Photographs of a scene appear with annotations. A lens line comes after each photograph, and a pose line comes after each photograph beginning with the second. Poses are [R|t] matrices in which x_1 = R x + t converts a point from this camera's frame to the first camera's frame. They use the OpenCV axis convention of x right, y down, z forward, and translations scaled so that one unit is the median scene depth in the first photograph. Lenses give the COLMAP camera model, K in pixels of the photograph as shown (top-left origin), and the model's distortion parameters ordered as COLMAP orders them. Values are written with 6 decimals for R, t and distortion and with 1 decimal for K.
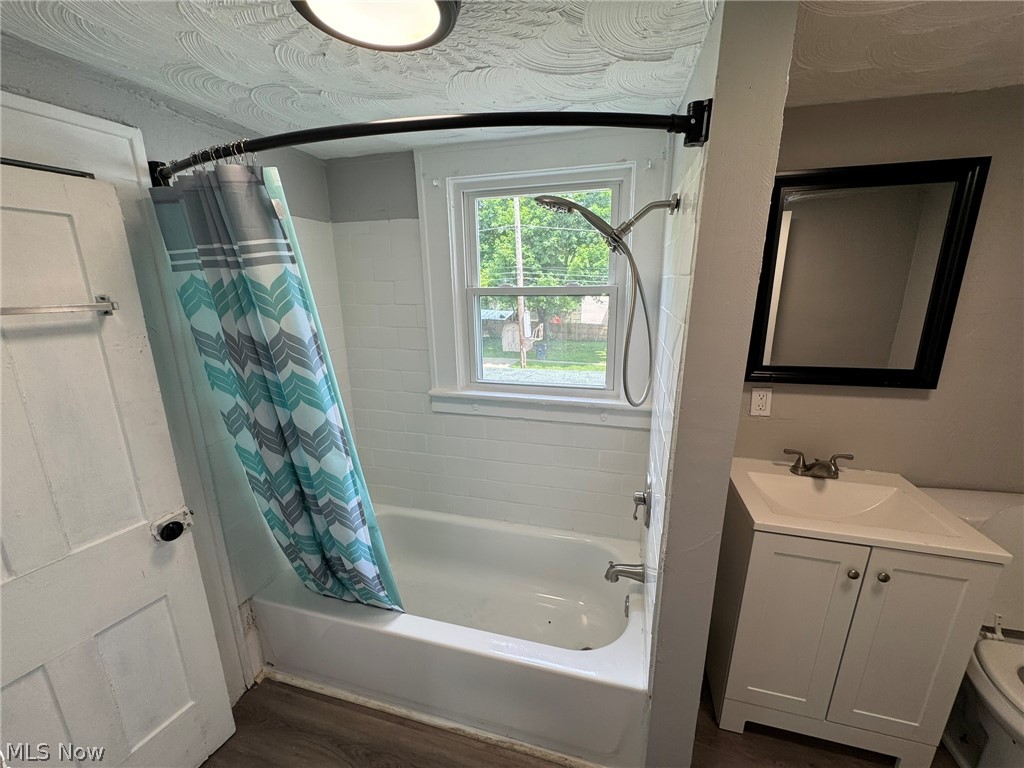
lens RADIAL K [[408.0, 0, 511.0], [0, 408.0, 381.9], [0, 0, 1]] dist [-0.000481, 0.000002]
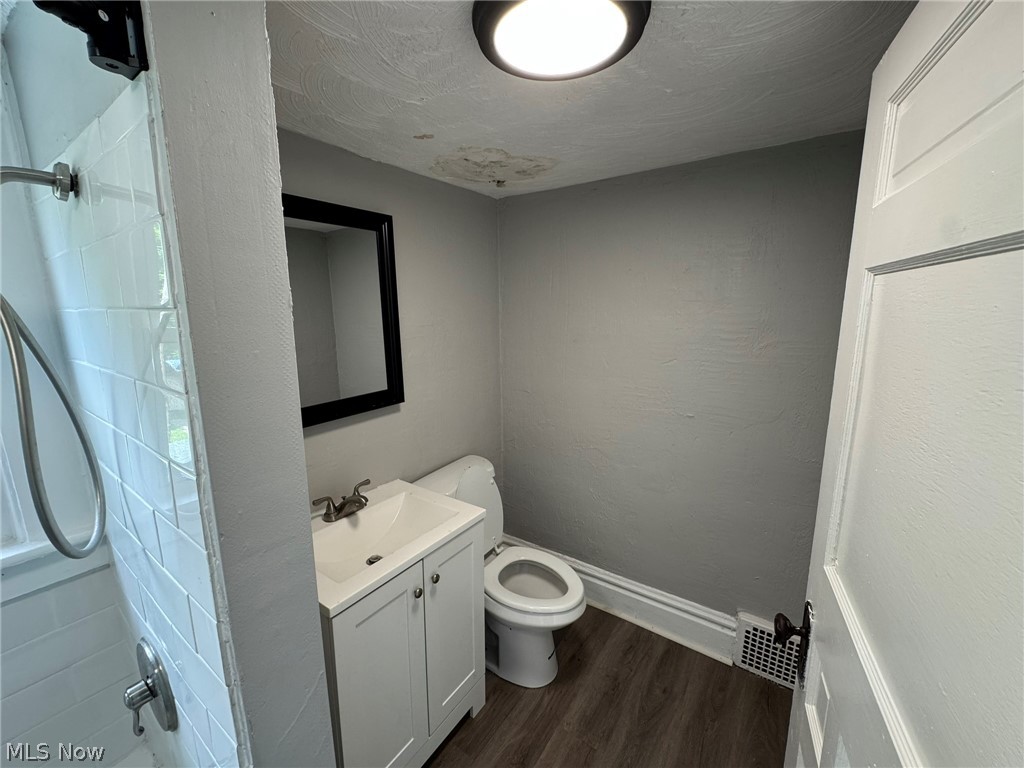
lens RADIAL K [[408.0, 0, 508.2], [0, 408.0, 383.1], [0, 0, 1]] dist [-0.000481, 0.000002]
pose [[0.337493, -0.167696, 0.926270, 0.038407], [0.233973, 0.968067, 0.090013, -0.069787], [-0.911787, 0.186343, 0.365952, 0.260624]]
